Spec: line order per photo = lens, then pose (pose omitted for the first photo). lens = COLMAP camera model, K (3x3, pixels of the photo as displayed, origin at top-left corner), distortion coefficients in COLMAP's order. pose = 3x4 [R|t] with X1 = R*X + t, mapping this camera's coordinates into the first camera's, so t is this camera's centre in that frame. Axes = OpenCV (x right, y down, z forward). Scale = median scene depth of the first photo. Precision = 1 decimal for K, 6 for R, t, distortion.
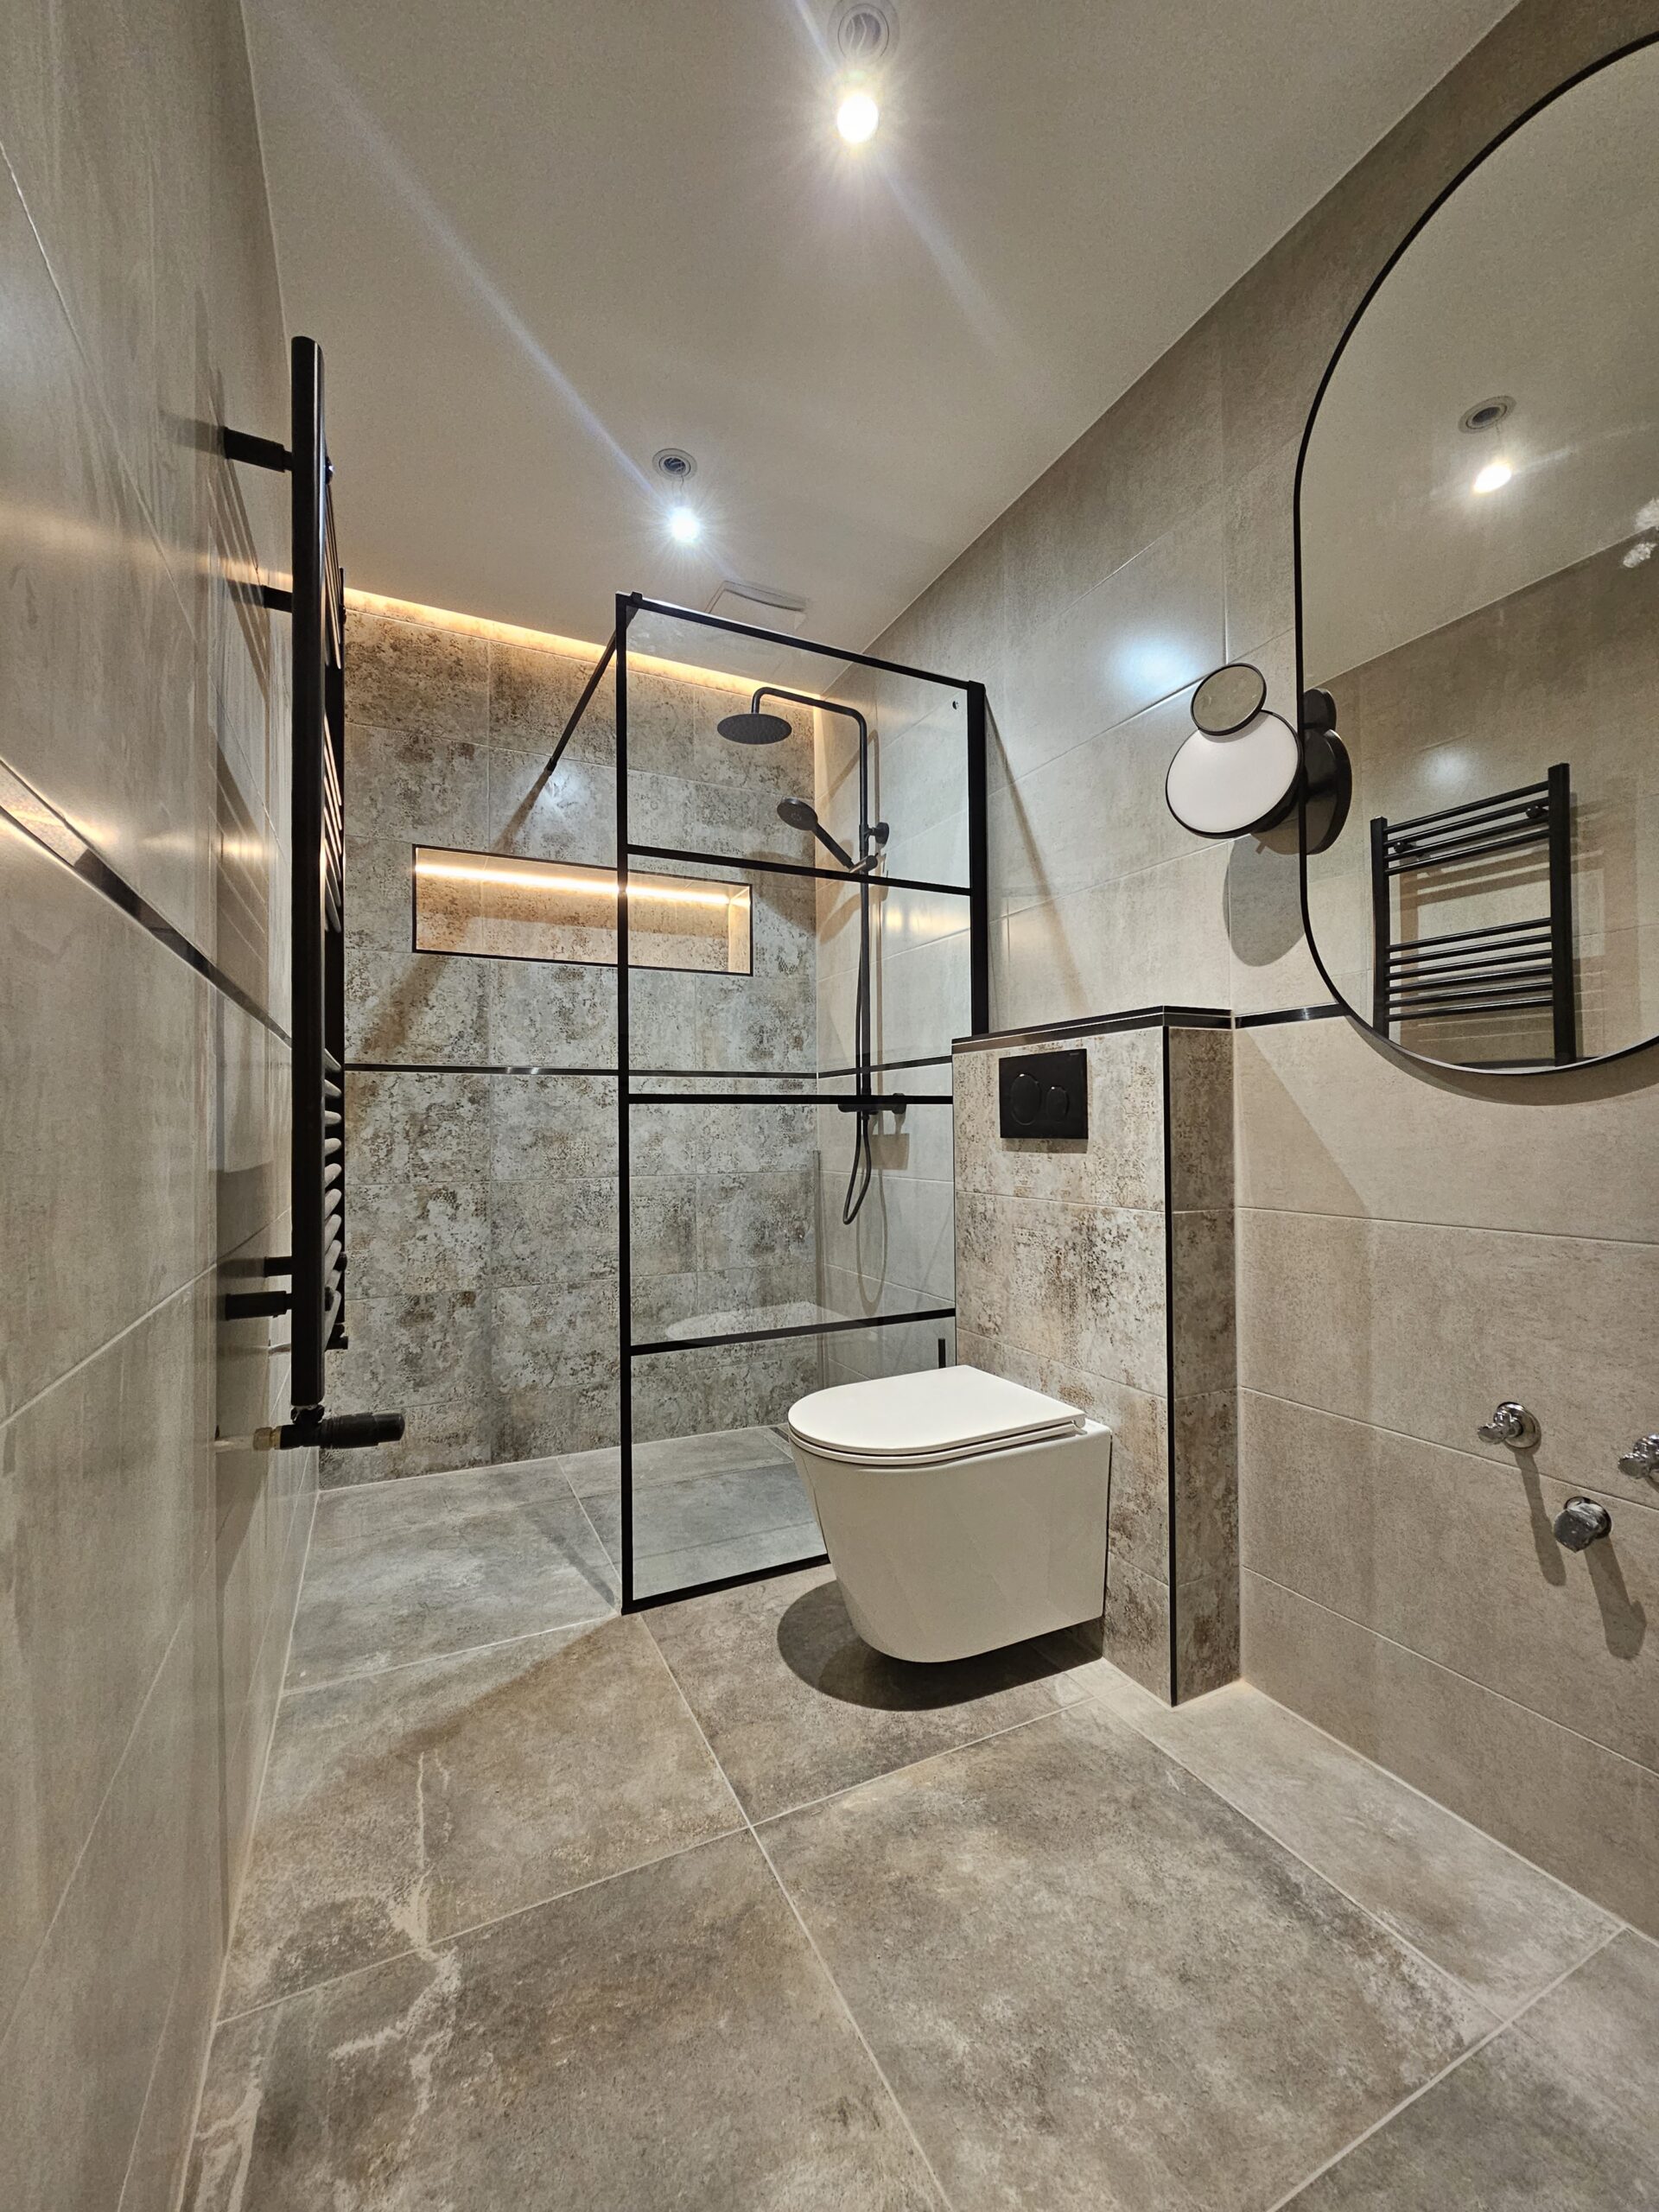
lens RADIAL K [[904.2, 0, 835.7], [0, 904.2, 1121.3], [0, 0, 1]] dist [-0.004265, 0.001418]
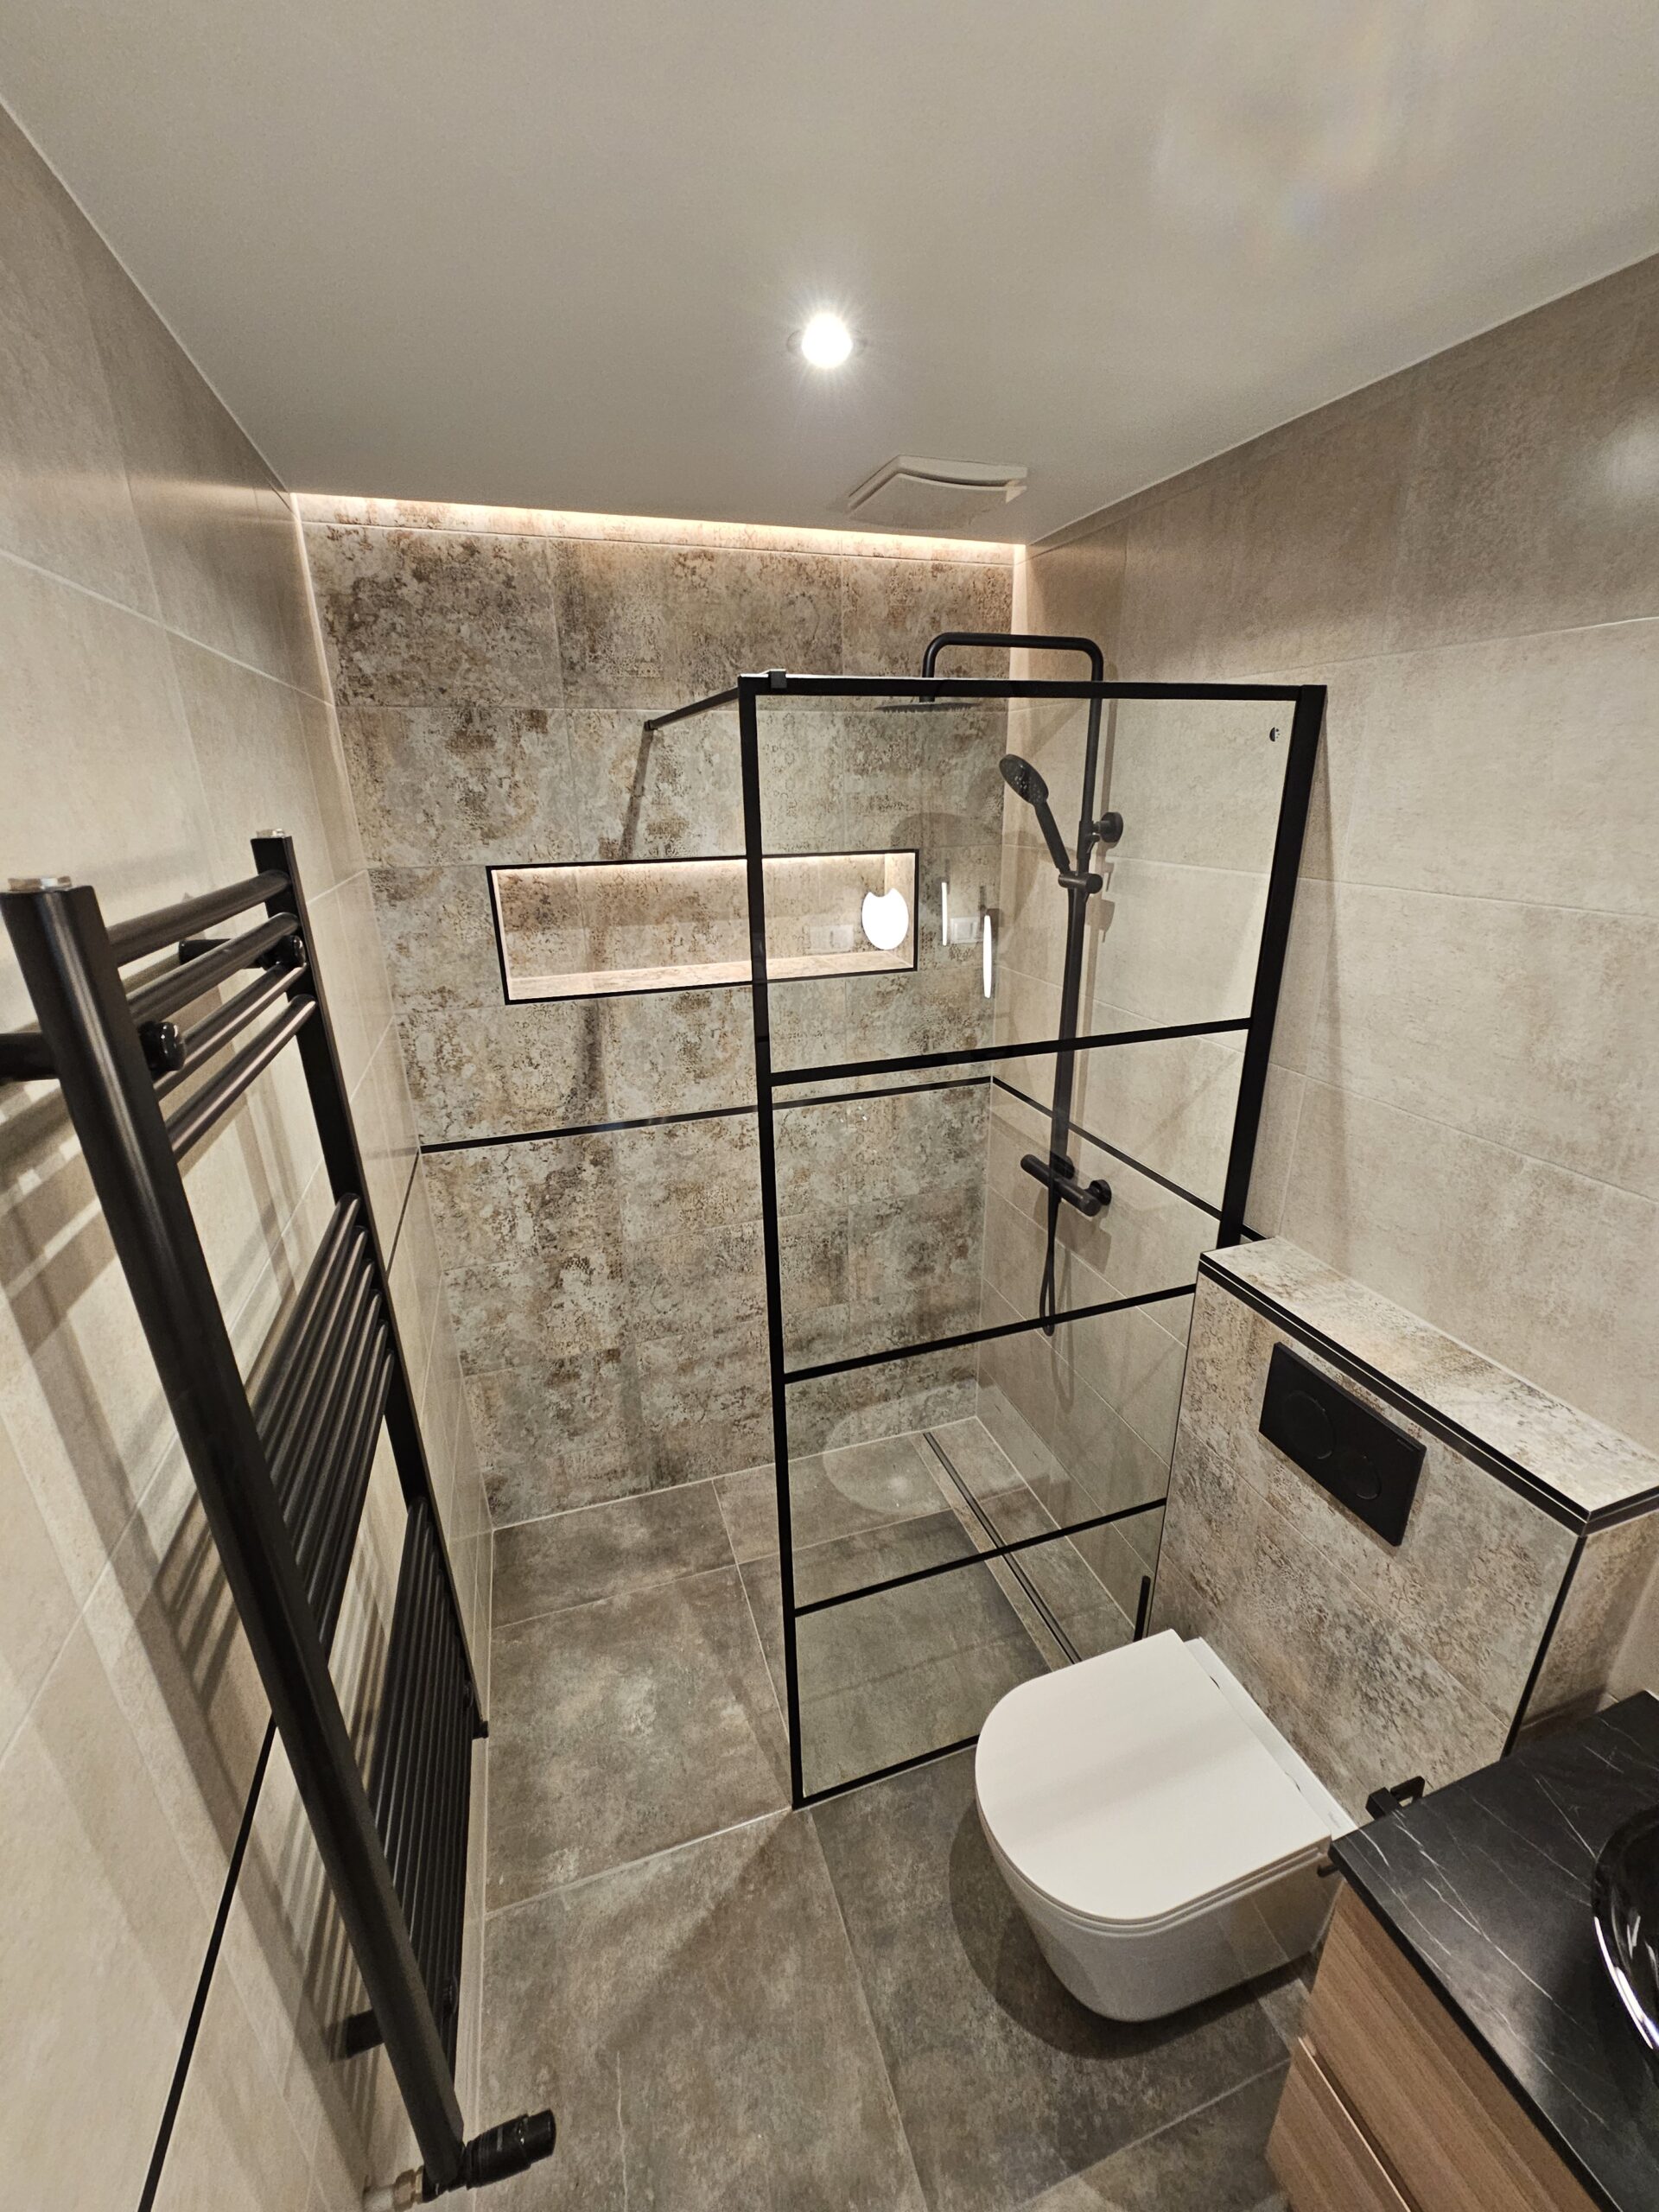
lens RADIAL K [[904.2, 0, 833.8], [0, 904.2, 1124.9], [0, 0, 1]] dist [-0.004265, 0.001418]
pose [[0.990481, 0.040923, -0.131426, -0.065219], [0.009518, 0.932139, 0.361975, -0.385009], [0.137321, -0.359780, 0.922877, 0.254618]]
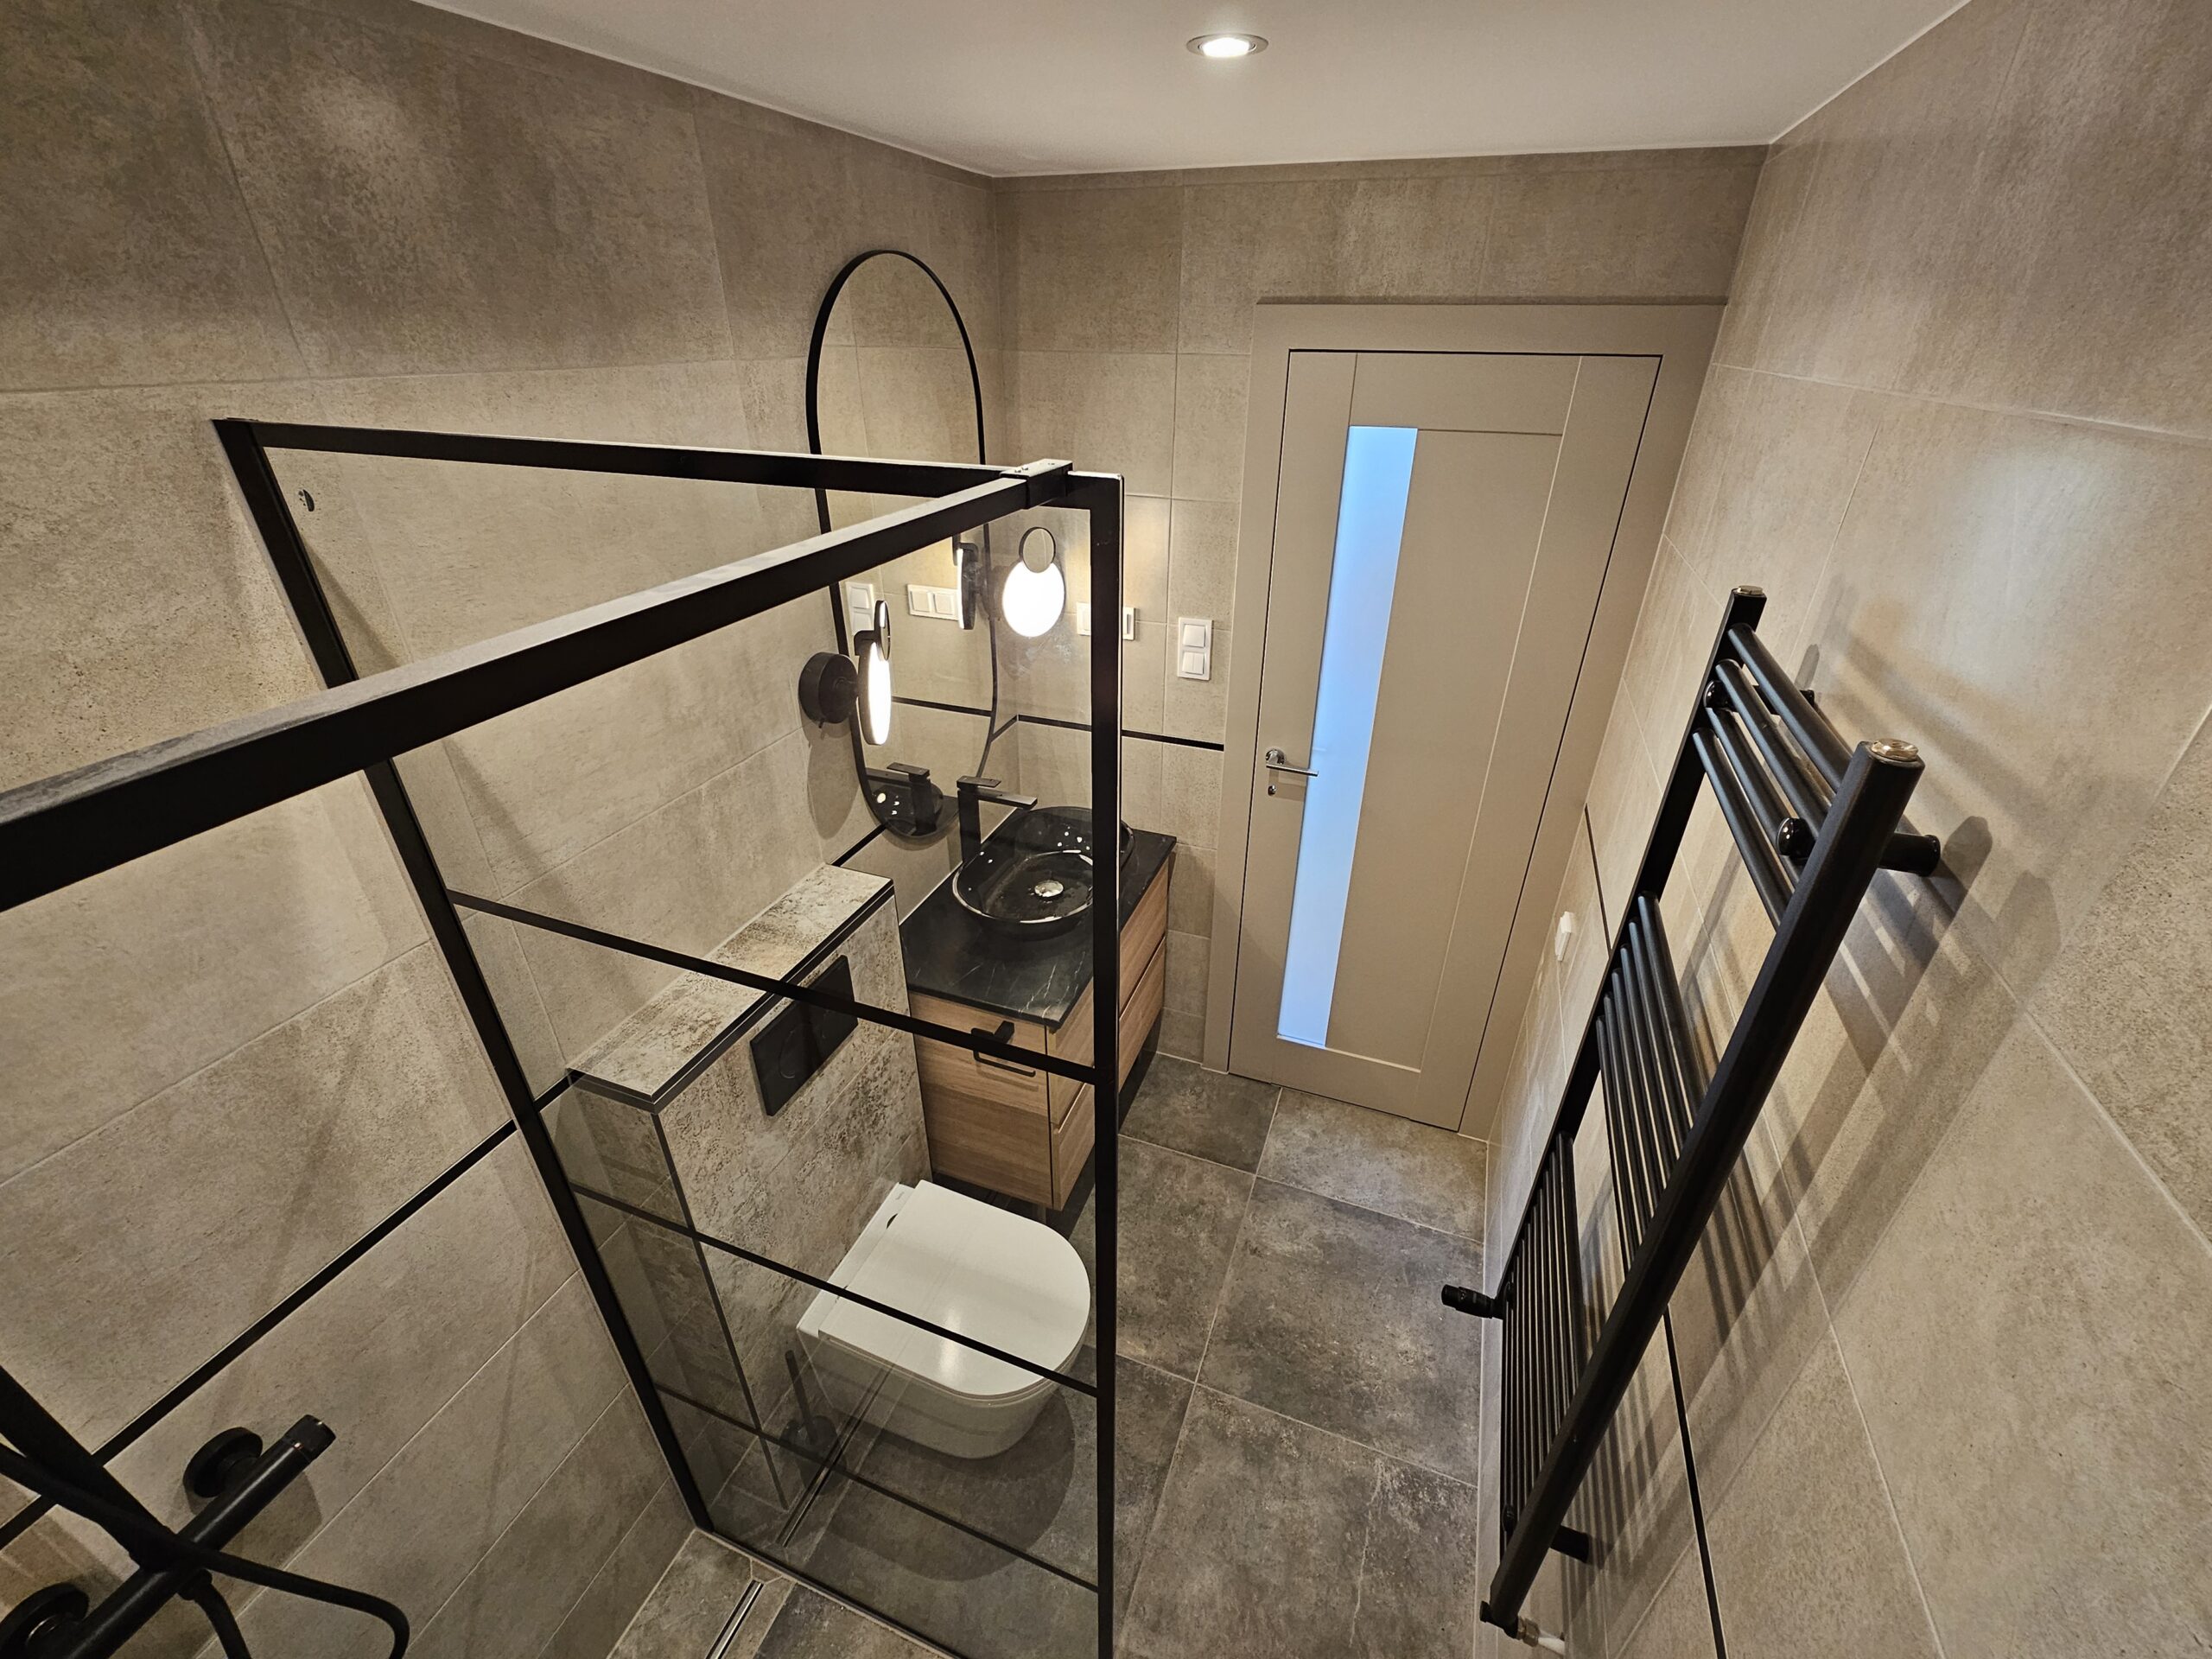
lens RADIAL K [[904.2, 0, 1108.7], [0, 904.2, 834.3], [0, 0, 1]] dist [-0.004265, 0.001418]
pose [[-0.677730, -0.355308, 0.643768, -0.352869], [-0.003771, 0.877173, 0.480159, -0.458677], [-0.735301, 0.322991, -0.595827, 0.899610]]
